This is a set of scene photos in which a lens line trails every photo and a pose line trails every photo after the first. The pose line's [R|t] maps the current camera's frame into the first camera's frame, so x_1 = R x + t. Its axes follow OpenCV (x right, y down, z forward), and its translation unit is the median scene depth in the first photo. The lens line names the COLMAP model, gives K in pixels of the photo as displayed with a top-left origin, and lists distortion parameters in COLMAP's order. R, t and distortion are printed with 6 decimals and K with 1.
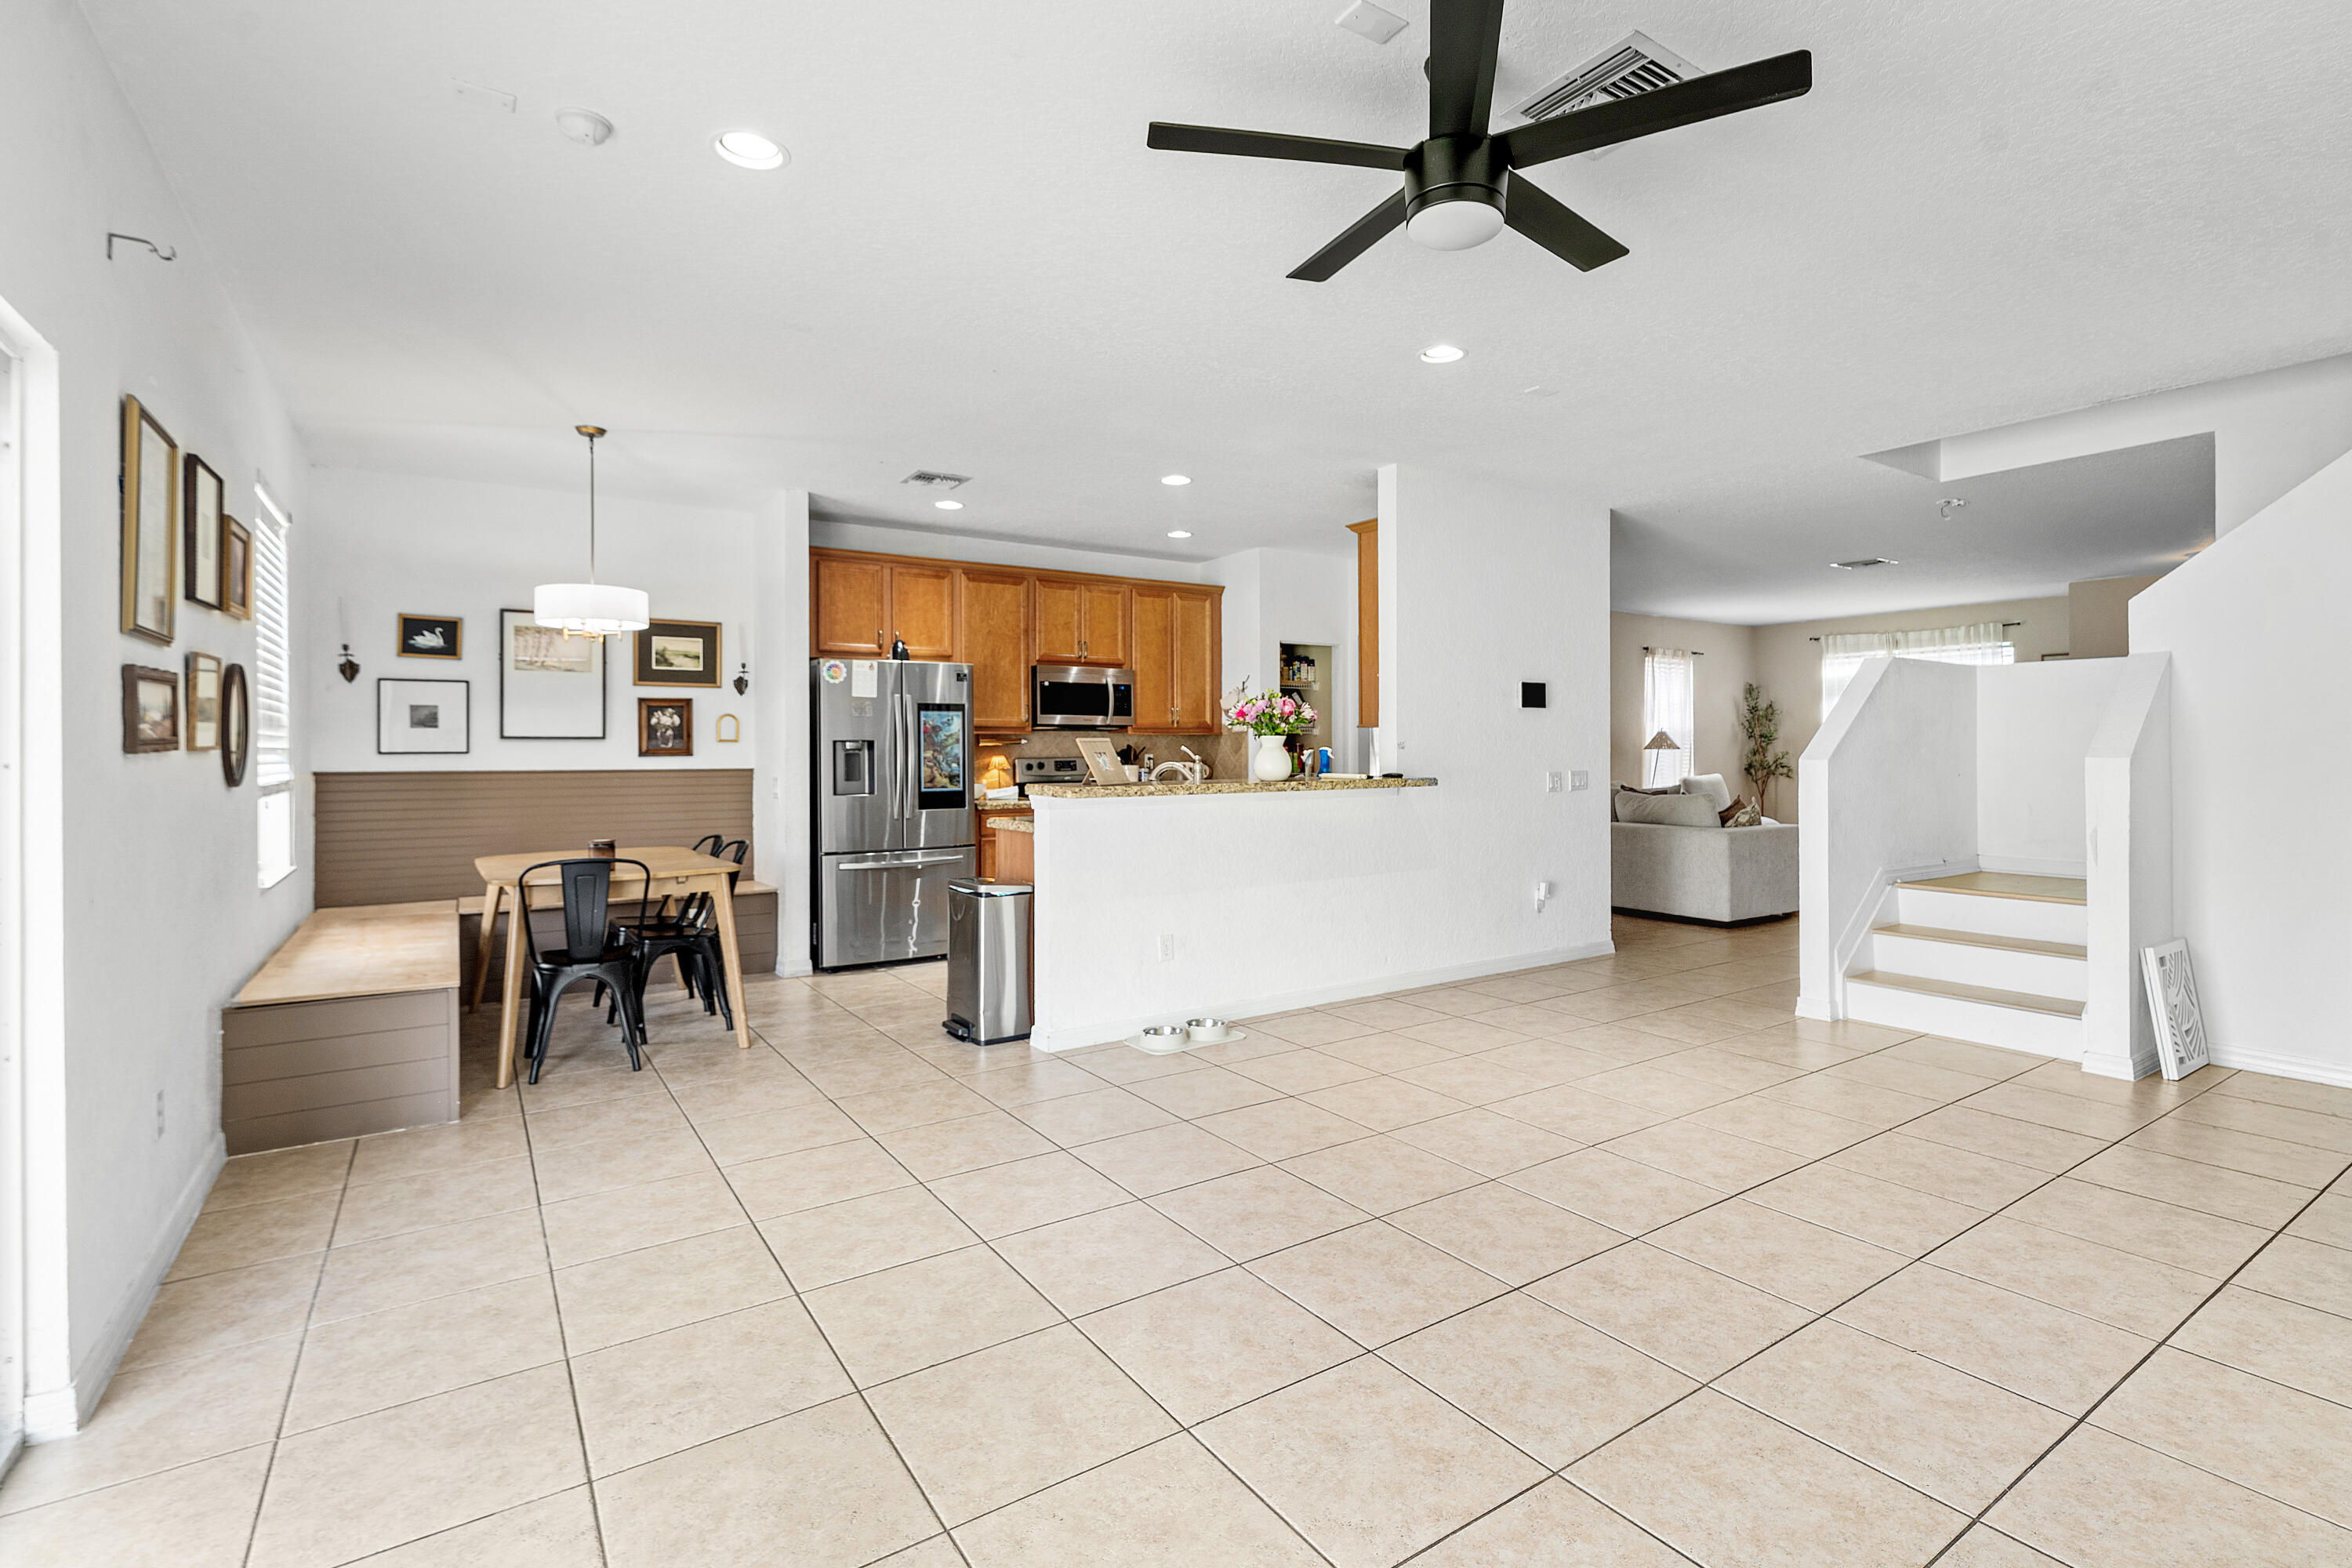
lens RADIAL K [[1066.7, 0, 1216.2], [0, 1066.7, 743.6], [0, 0, 1]] dist [-0.000059, -0.001045]
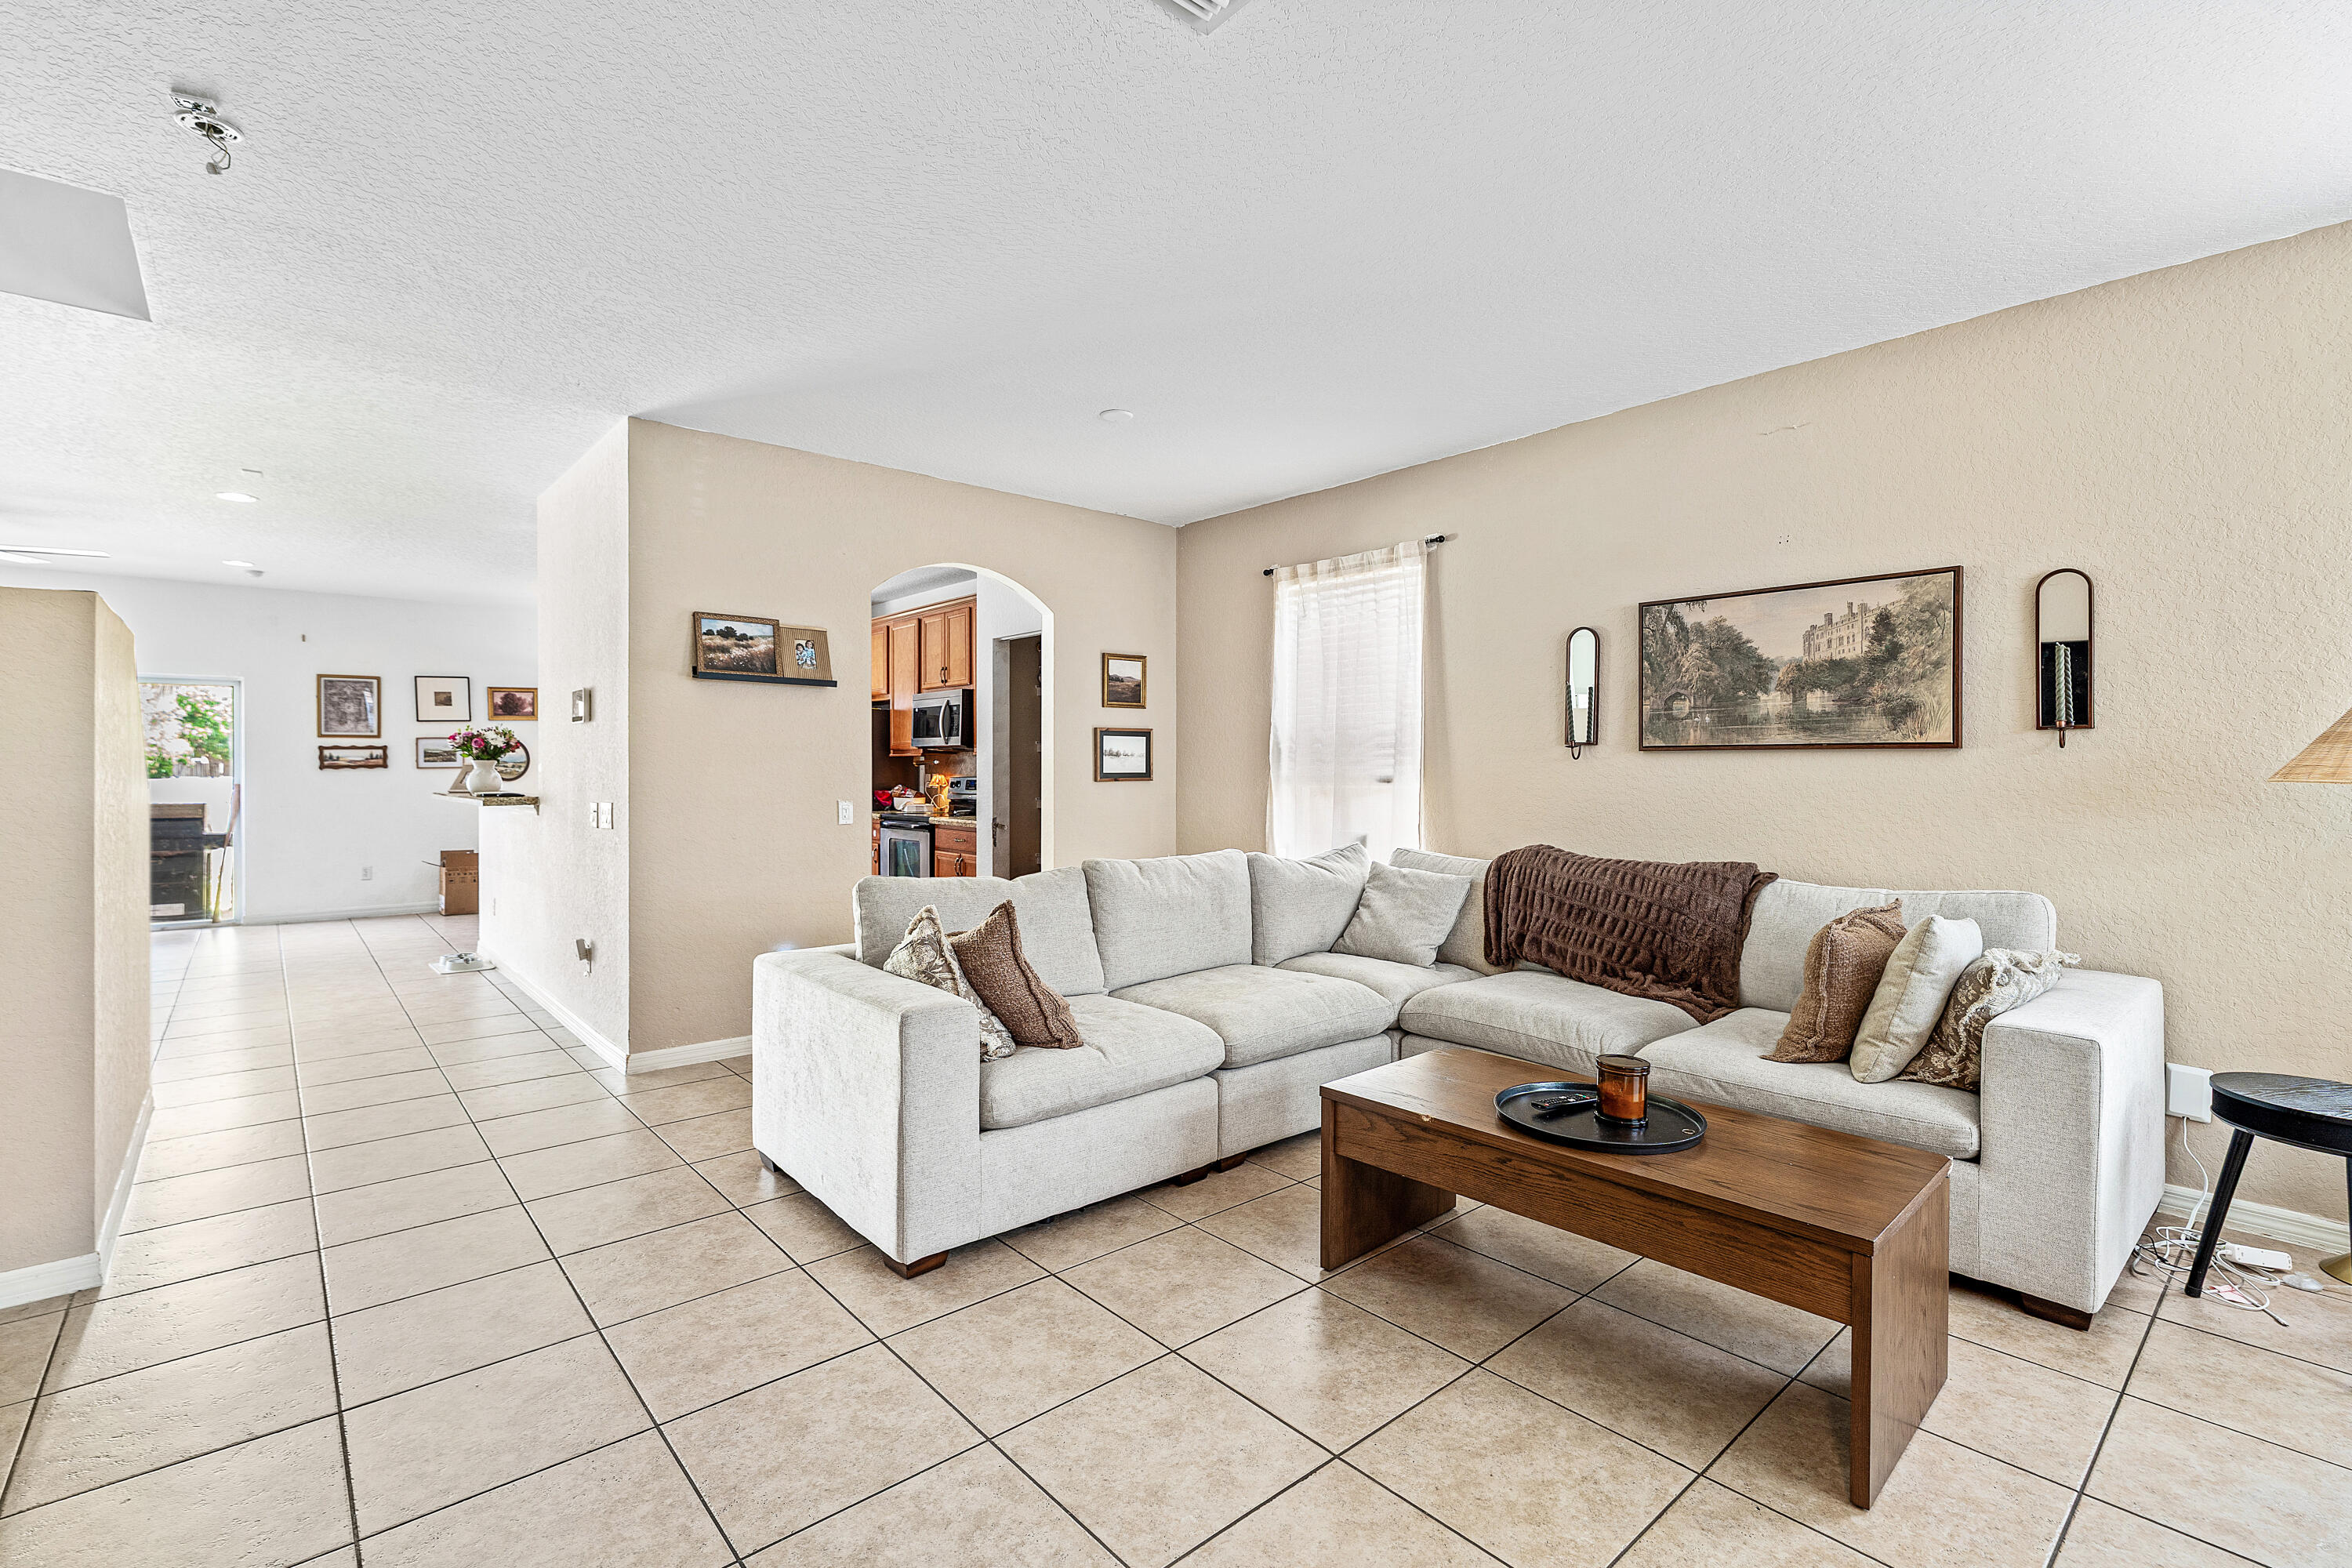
lens RADIAL K [[1066.7, 0, 1176.8], [0, 1066.7, 769.5], [0, 0, 1]] dist [-0.000059, -0.001045]
pose [[0.111772, 0.005646, -0.993718, 1.192897], [0.004597, 0.999970, 0.006199, 0.000034], [0.993723, -0.005261, 0.111742, 1.396601]]
